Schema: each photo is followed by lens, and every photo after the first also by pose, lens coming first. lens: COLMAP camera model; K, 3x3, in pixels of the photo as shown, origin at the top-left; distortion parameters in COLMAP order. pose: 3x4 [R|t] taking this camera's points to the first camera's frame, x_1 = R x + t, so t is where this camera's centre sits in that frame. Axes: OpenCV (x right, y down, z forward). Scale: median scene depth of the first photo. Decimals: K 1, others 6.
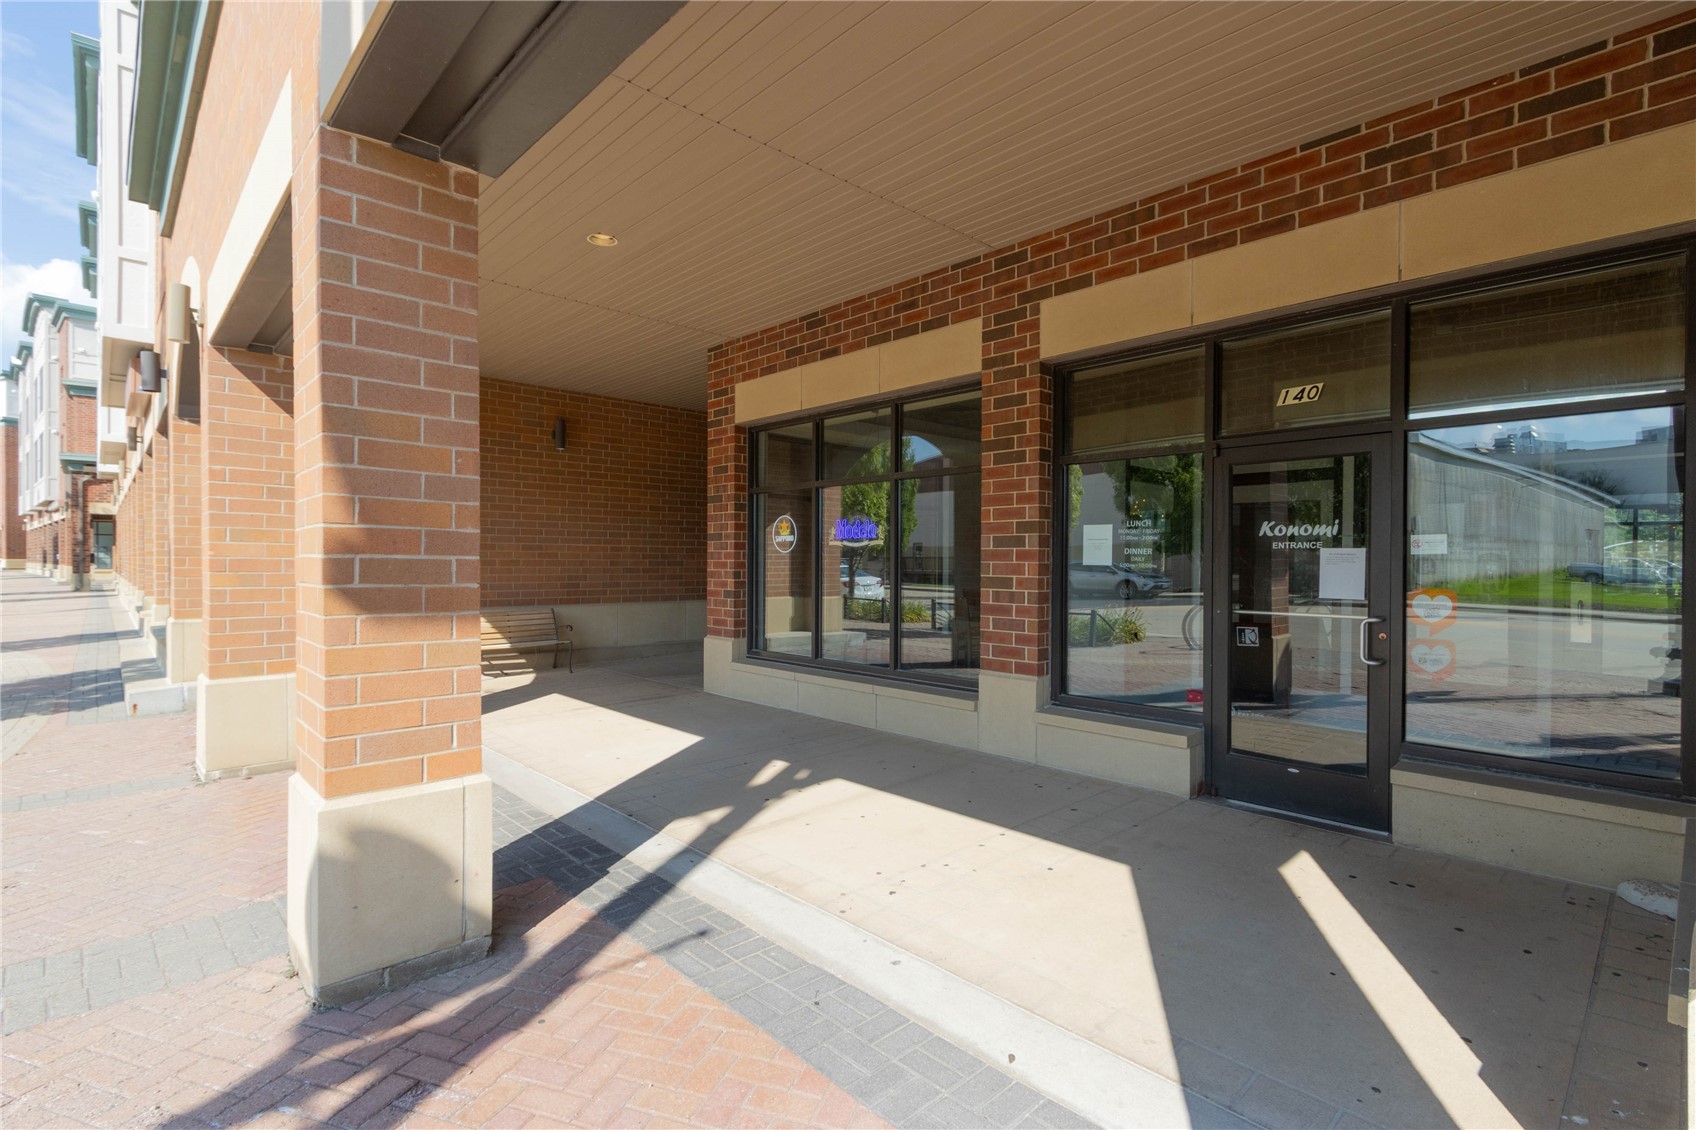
lens RADIAL K [[795.1, 0, 848.0], [0, 795.1, 565.0], [0, 0, 1]] dist [0.000966, -0.000112]
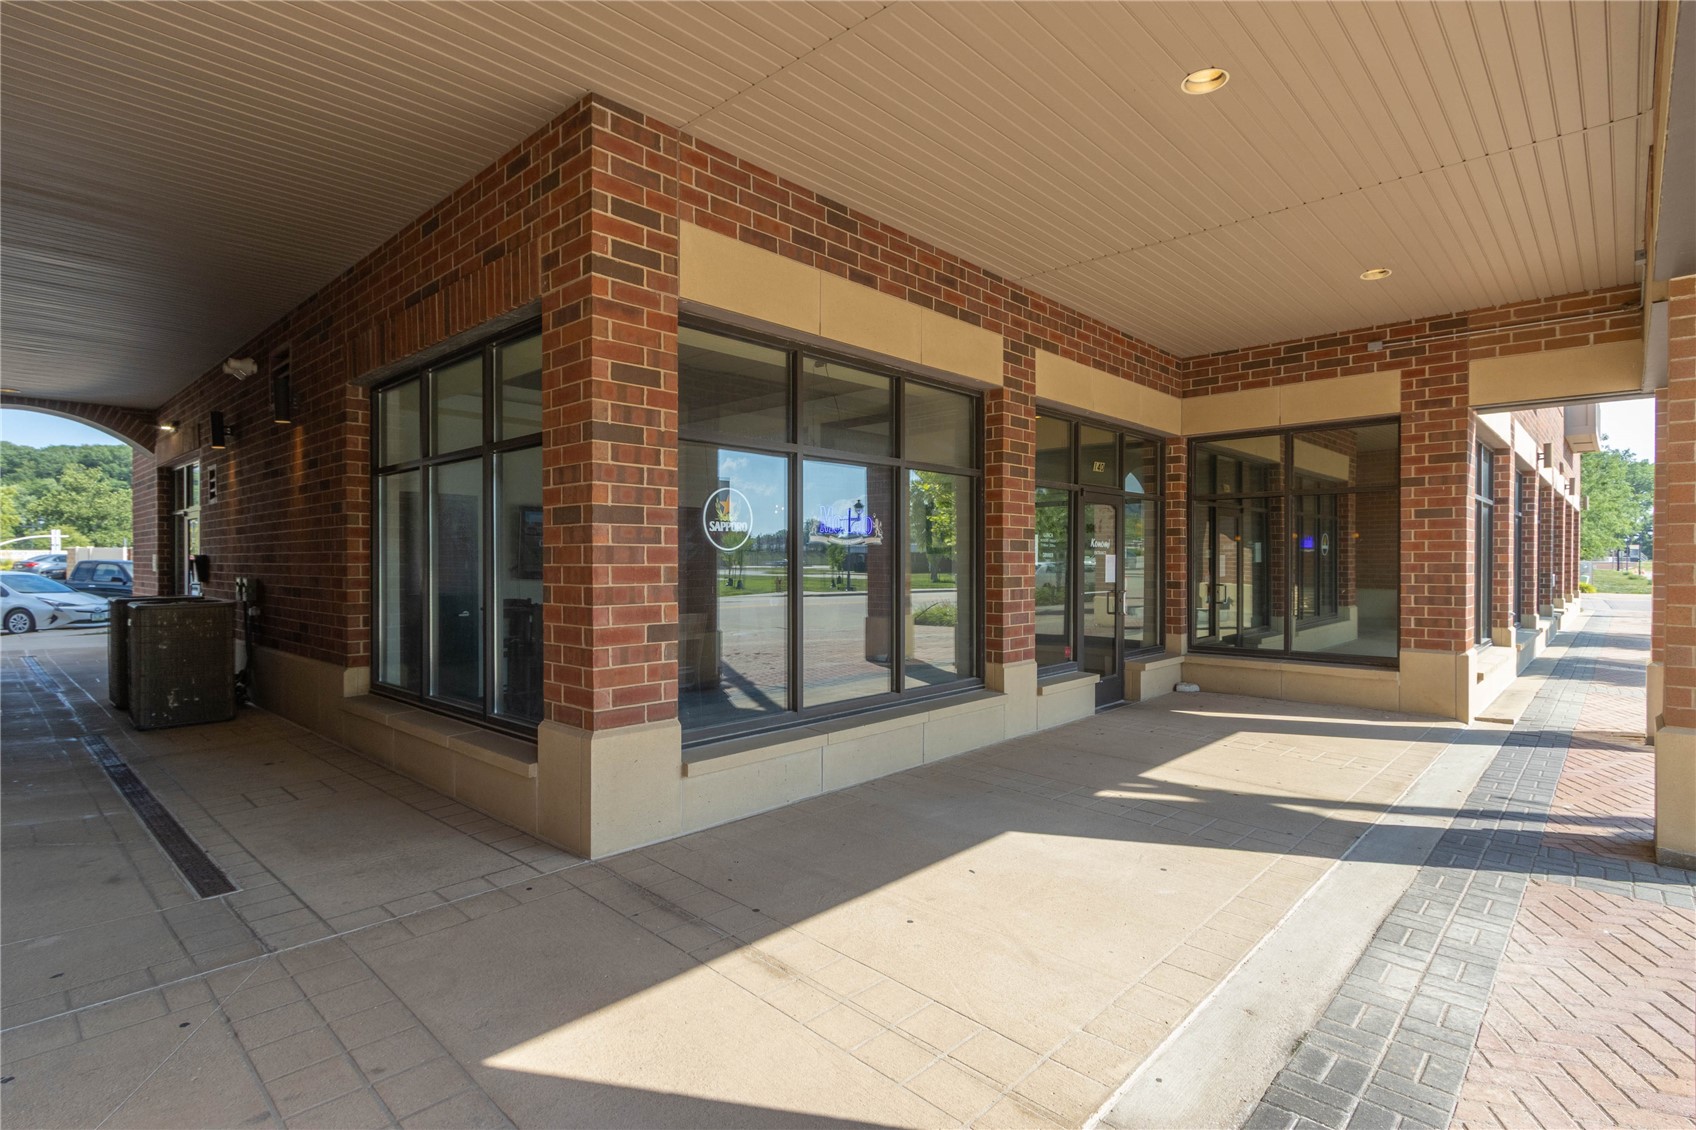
lens RADIAL K [[816.1, 0, 848.0], [0, 816.1, 565.0], [0, 0, 1]] dist [0.002627, 0.000546]
pose [[-0.050199, -0.008389, 0.998704, -0.889667], [0.006098, 0.999944, 0.008706, -0.012548], [-0.998721, 0.006527, -0.050145, 1.217363]]
